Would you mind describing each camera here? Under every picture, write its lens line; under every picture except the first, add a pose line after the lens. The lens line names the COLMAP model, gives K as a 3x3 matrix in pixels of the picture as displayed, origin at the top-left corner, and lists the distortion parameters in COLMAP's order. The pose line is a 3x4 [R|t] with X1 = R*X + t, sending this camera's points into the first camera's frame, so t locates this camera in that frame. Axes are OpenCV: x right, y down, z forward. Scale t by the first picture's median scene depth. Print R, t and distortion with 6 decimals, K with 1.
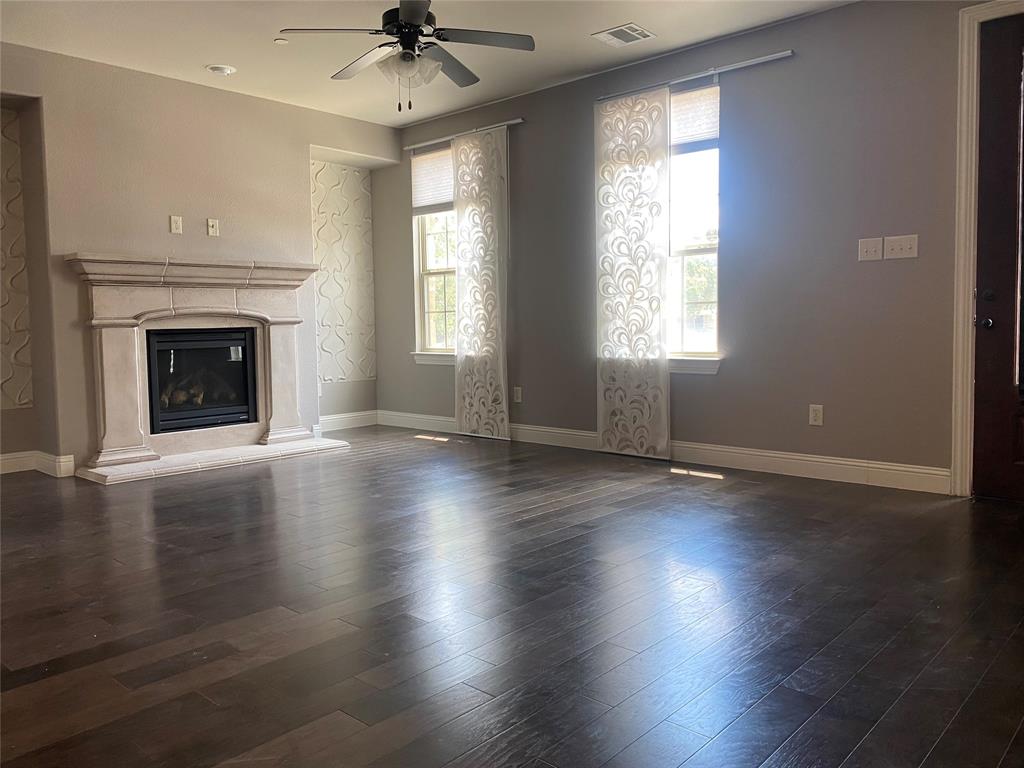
lens RADIAL K [[781.3, 0, 508.6], [0, 781.3, 379.3], [0, 0, 1]] dist [0.002529, -0.012030]
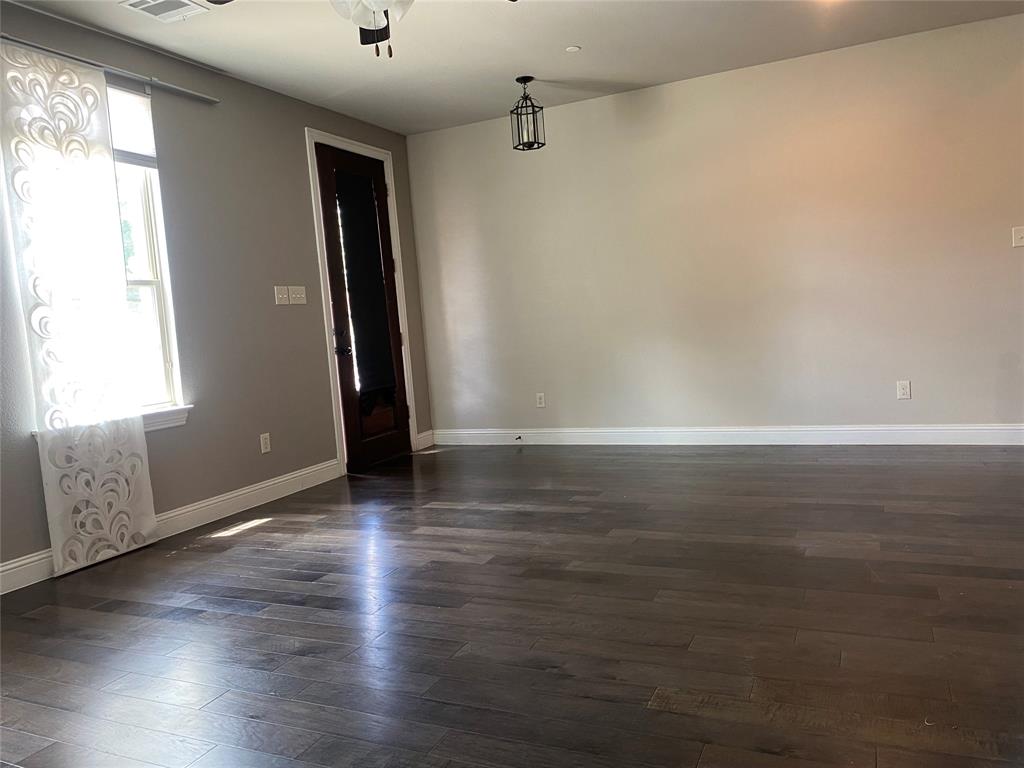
lens RADIAL K [[781.3, 0, 508.6], [0, 781.3, 379.3], [0, 0, 1]] dist [0.002529, -0.012030]
pose [[-0.318055, -0.022832, 0.947797, -0.647079], [0.159554, 0.984162, 0.077250, -0.062137], [-0.934550, 0.175794, -0.309375, 0.872308]]
